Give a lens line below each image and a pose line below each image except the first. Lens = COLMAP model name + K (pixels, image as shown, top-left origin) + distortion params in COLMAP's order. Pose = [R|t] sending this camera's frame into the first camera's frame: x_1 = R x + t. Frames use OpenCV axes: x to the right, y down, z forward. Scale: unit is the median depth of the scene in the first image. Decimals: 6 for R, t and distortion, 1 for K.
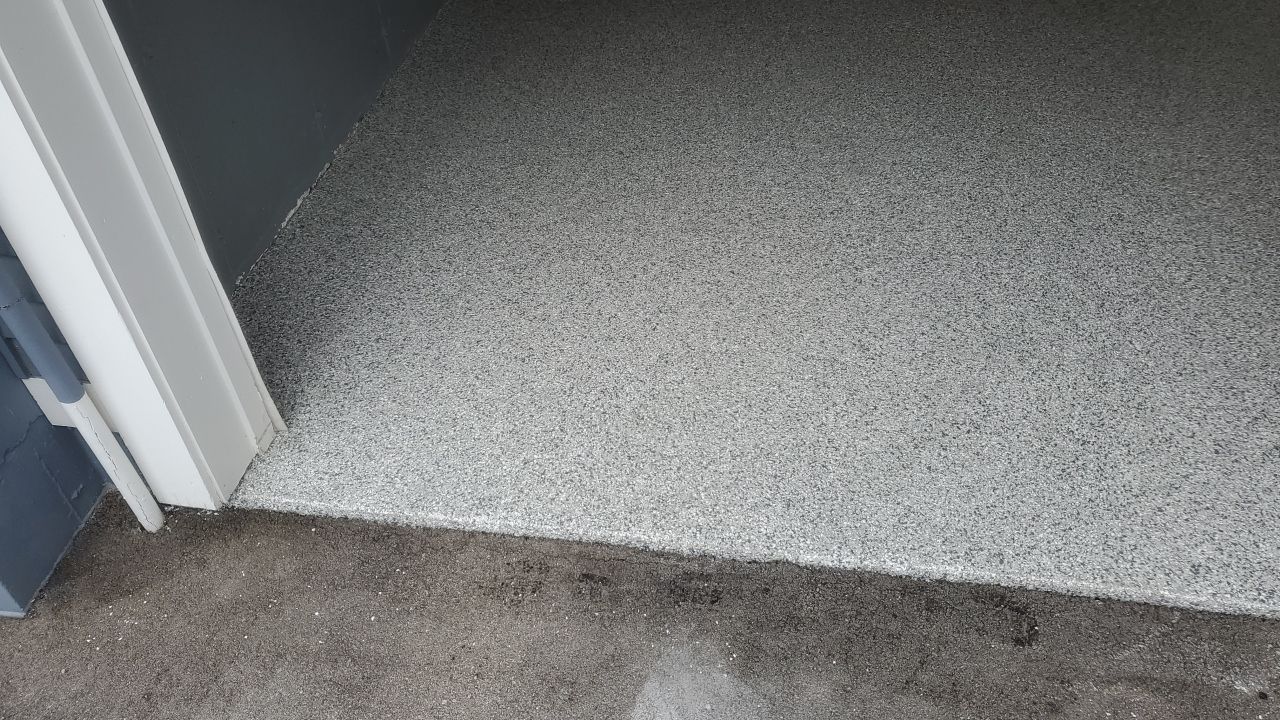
lens RADIAL K [[991.3, 0, 598.8], [0, 991.3, 367.3], [0, 0, 1]] dist [0.051694, -0.064217]
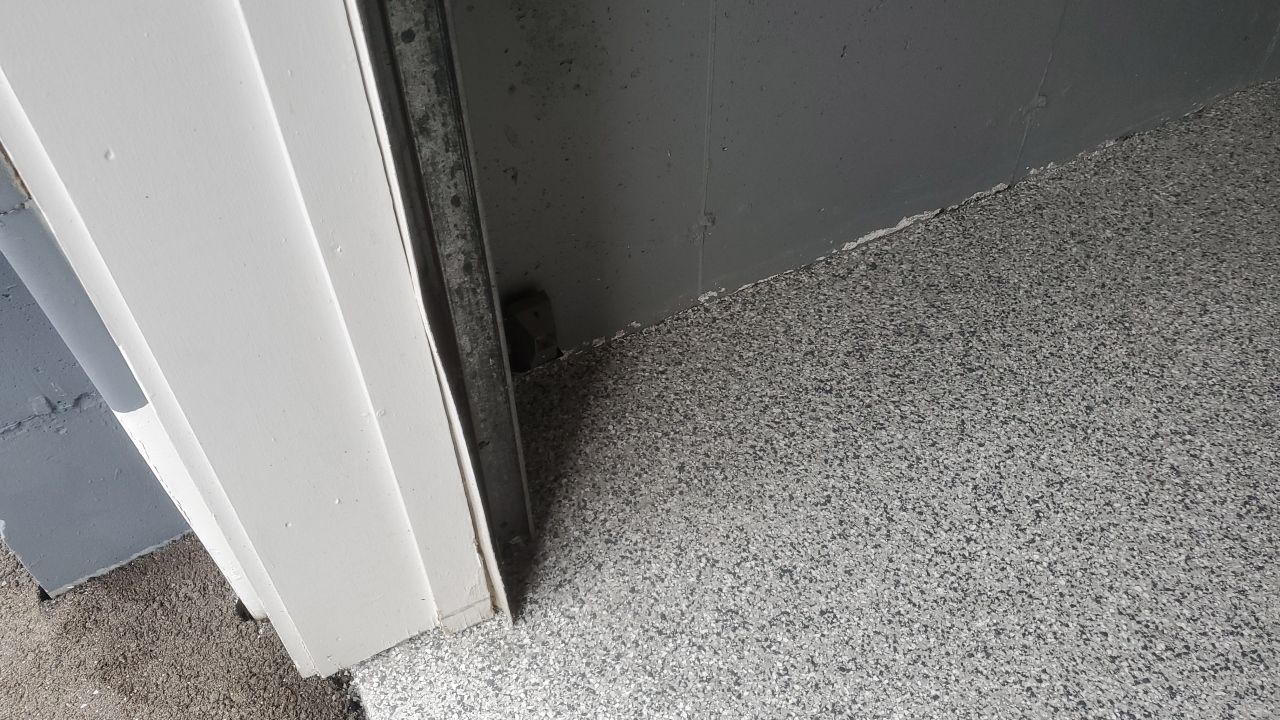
lens RADIAL K [[991.3, 0, 641.2], [0, 991.3, 360.0], [0, 0, 1]] dist [0.051694, -0.064217]
pose [[0.637134, 0.589368, -0.496695, -0.080212], [-0.536744, 0.801760, 0.262845, -0.186737], [0.553143, 0.099131, 0.827168, 0.509475]]
